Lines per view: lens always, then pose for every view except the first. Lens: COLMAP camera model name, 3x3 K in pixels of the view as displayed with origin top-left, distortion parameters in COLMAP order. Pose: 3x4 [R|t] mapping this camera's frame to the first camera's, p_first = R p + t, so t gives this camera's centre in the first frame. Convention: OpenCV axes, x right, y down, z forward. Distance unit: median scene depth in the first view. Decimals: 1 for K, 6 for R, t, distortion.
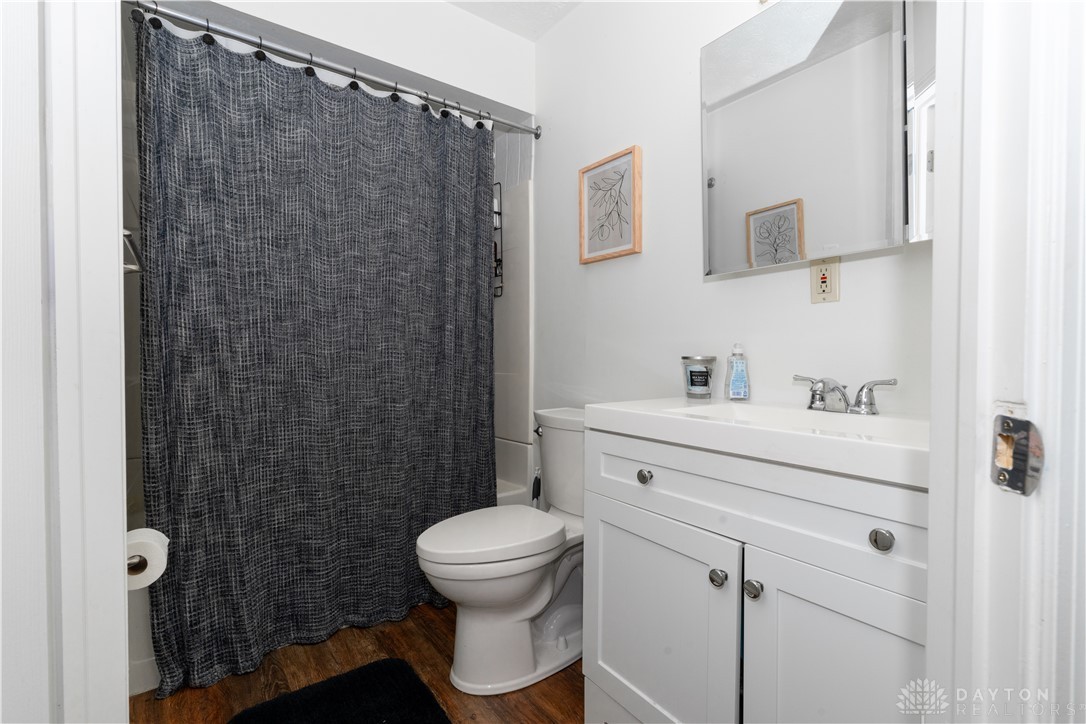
lens RADIAL K [[495.2, 0, 543.2], [0, 495.2, 360.5], [0, 0, 1]] dist [-0.001249, -0.000215]
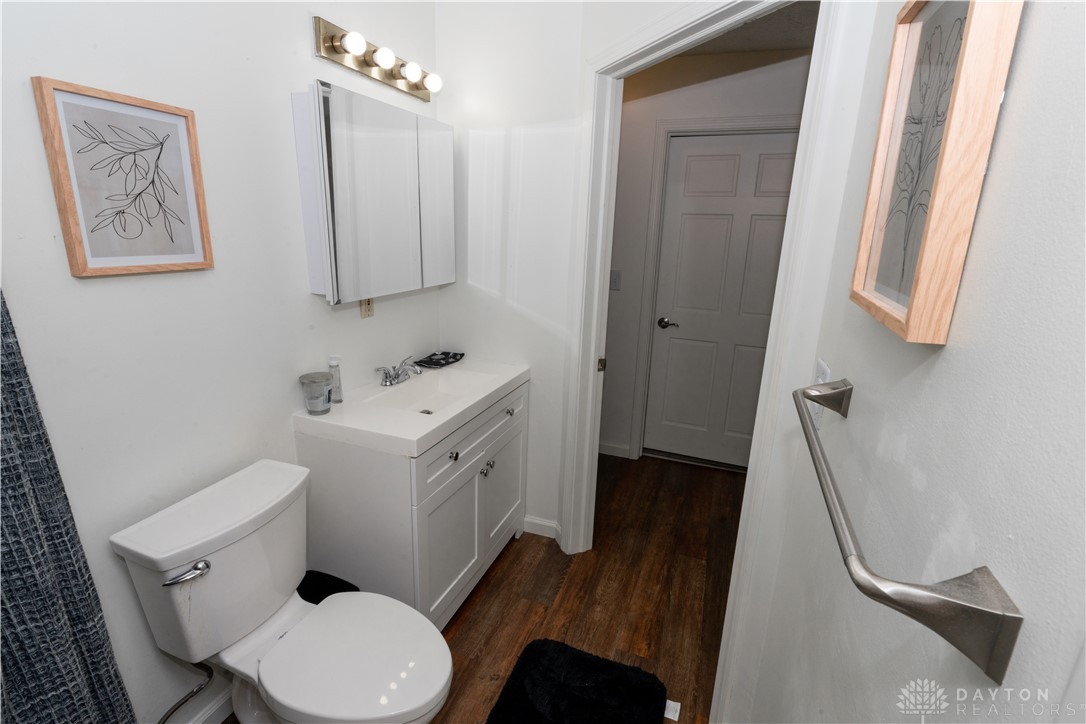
lens RADIAL K [[495.2, 0, 542.7], [0, 495.2, 359.5], [0, 0, 1]] dist [-0.001249, -0.000215]
pose [[-0.539627, -0.227909, 0.810469, -0.672045], [-0.017229, 0.965450, 0.260019, -0.272457], [-0.841728, 0.126349, -0.524910, 0.937929]]
